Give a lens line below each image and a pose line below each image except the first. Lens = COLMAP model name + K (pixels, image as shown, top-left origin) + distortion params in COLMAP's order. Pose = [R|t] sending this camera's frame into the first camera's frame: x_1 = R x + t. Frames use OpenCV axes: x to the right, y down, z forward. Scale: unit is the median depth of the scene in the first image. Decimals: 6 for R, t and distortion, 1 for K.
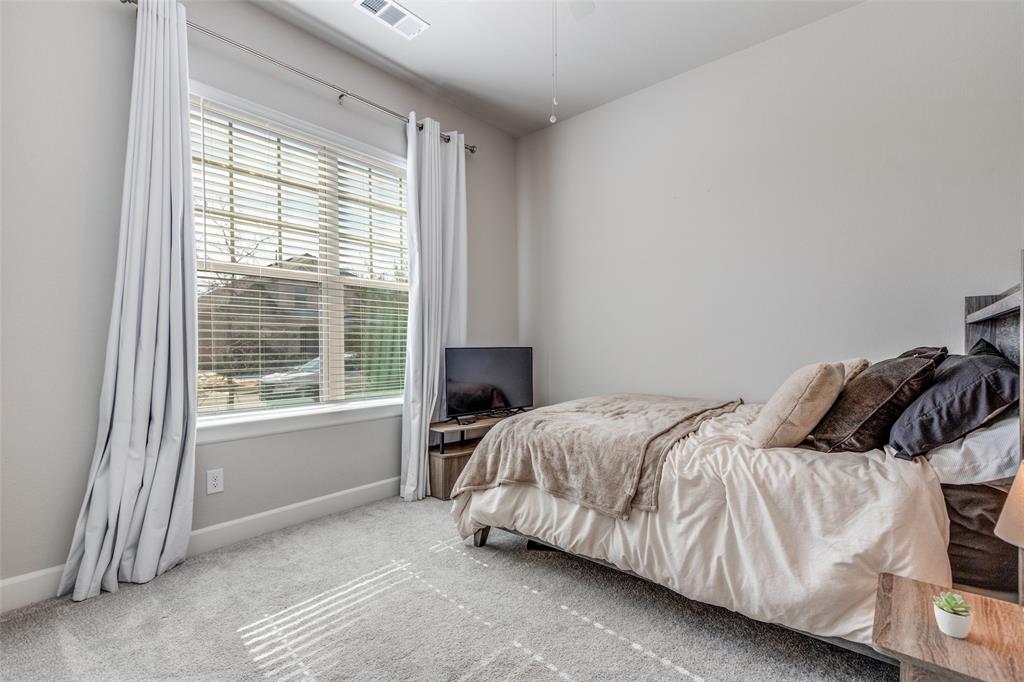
lens RADIAL K [[457.0, 0, 512.0], [0, 457.0, 341.0], [0, 0, 1]] dist [-0.001359, -0.000361]
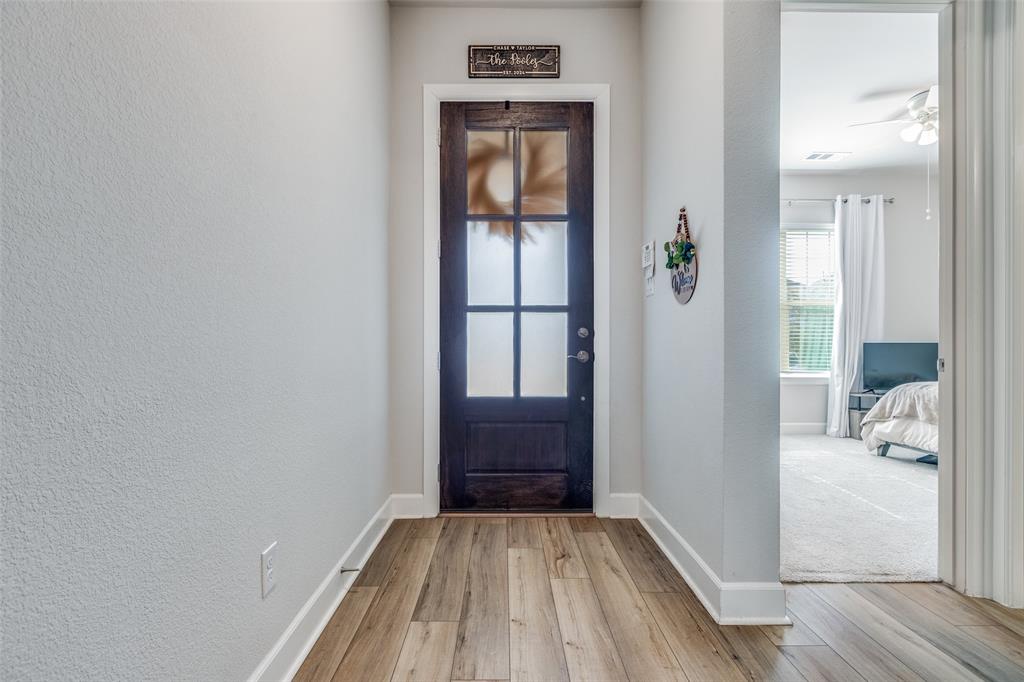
lens RADIAL K [[457.0, 0, 512.0], [0, 457.0, 341.0], [0, 0, 1]] dist [-0.001359, -0.000361]
pose [[0.667252, 0.009161, -0.744775, 0.214397], [-0.014559, 0.999894, -0.000745, 0.027004], [0.744689, 0.011340, 0.667315, -0.918004]]
